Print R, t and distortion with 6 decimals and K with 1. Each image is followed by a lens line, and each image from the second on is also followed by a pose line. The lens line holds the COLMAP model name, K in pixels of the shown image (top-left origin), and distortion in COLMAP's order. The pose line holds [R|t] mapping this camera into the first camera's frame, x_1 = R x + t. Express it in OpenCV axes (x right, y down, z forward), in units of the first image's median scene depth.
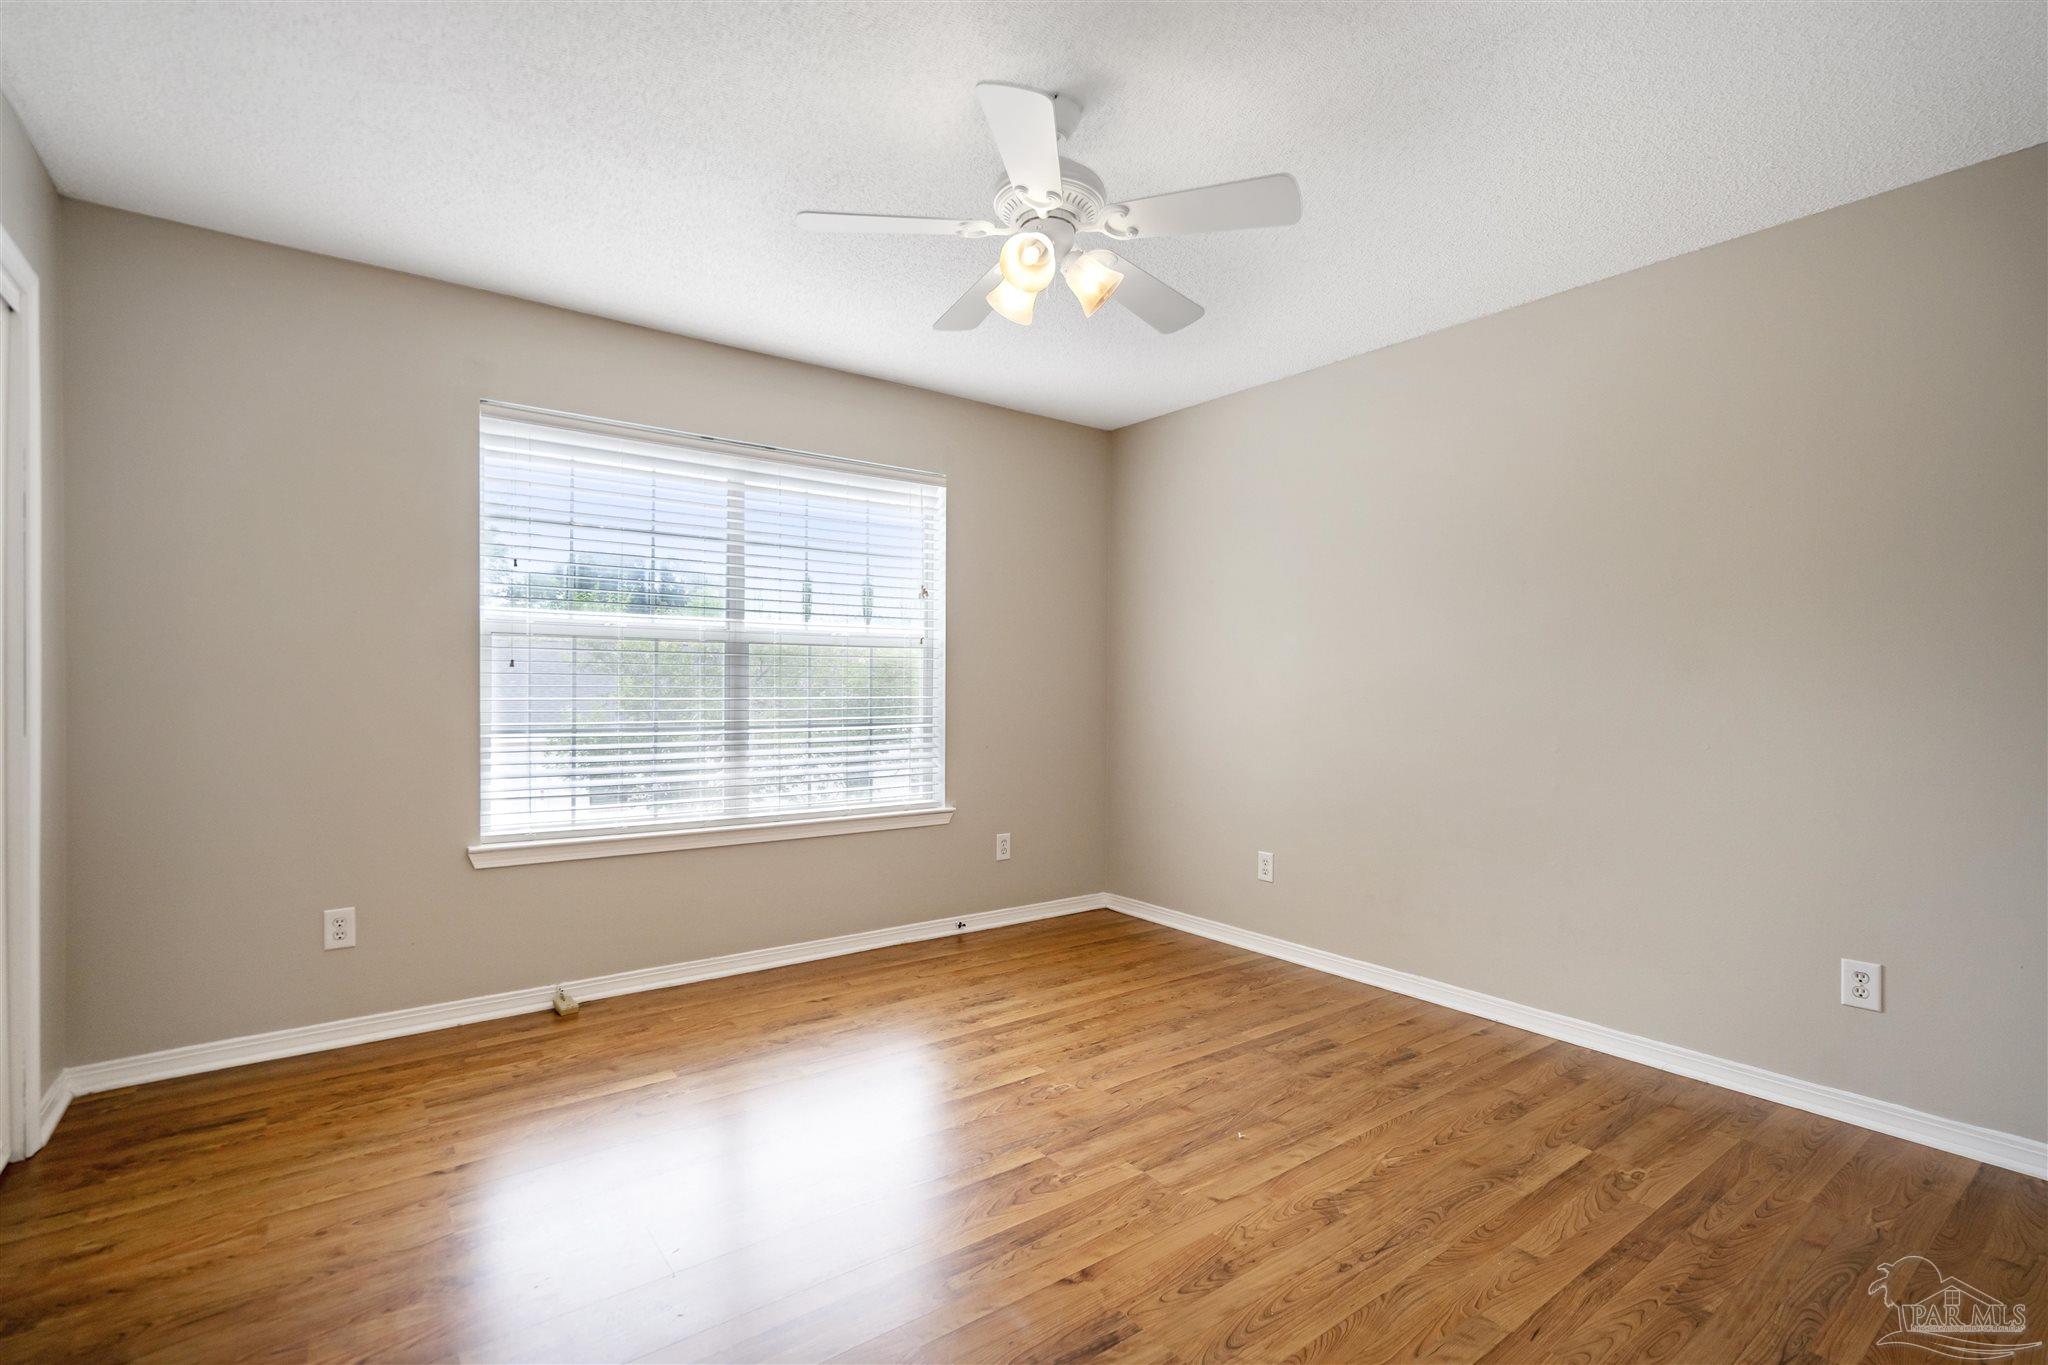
lens RADIAL K [[940.7, 0, 1022.8], [0, 940.7, 684.5], [0, 0, 1]] dist [-0.000602, 0.001171]
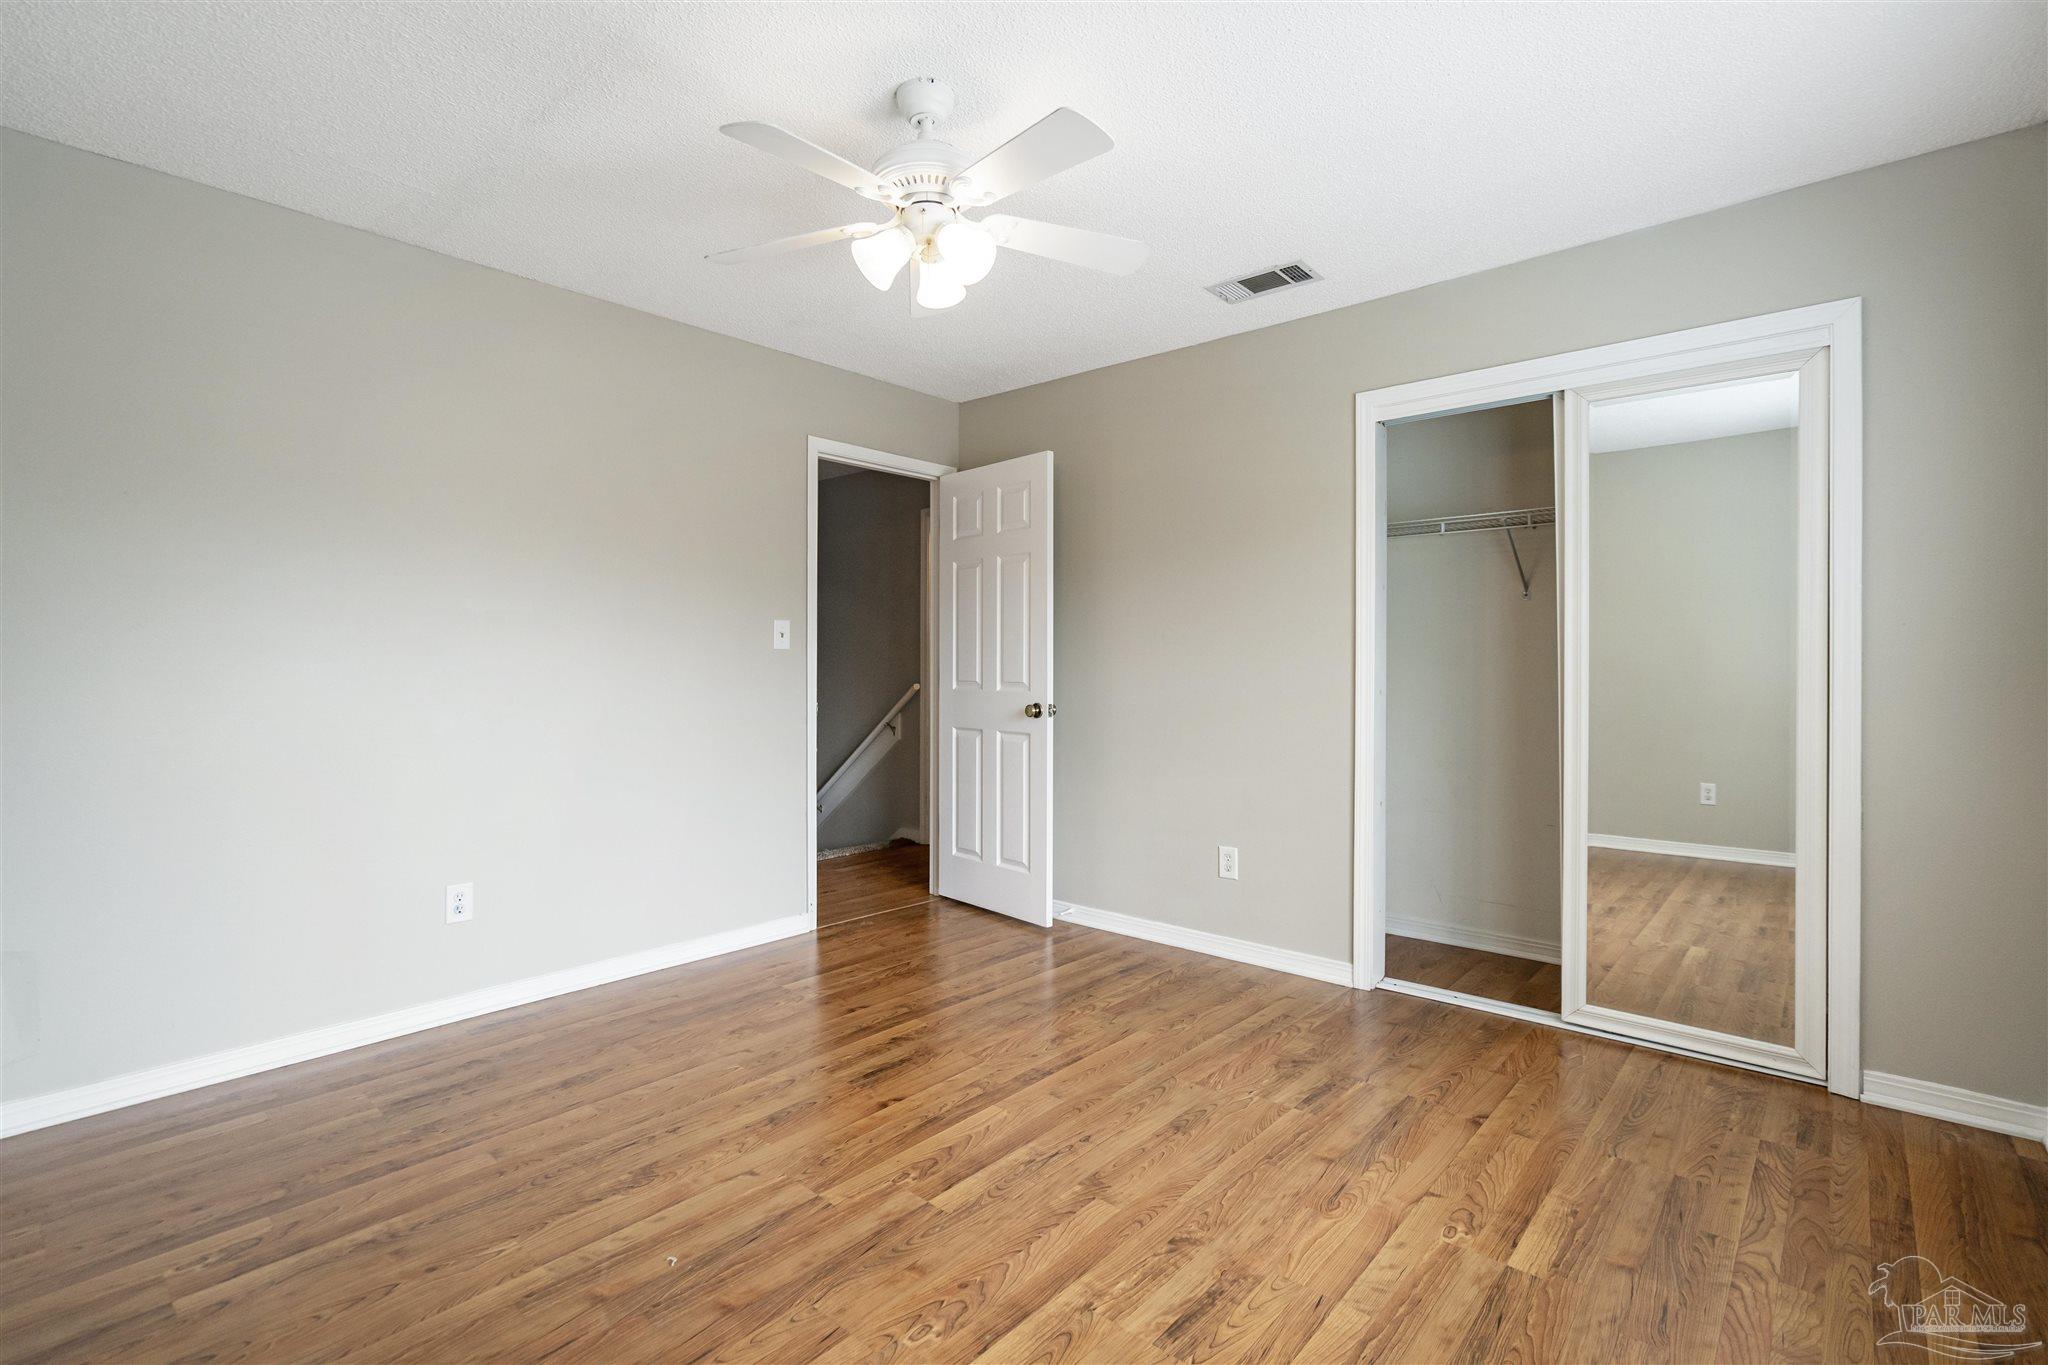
lens RADIAL K [[940.7, 0, 1013.4], [0, 940.7, 673.9], [0, 0, 1]] dist [-0.000602, 0.001171]
pose [[-0.980637, -0.007669, -0.195682, 0.124126], [-0.009191, 0.999934, 0.006873, 0.004543], [0.195617, 0.008538, -0.980643, 1.907839]]
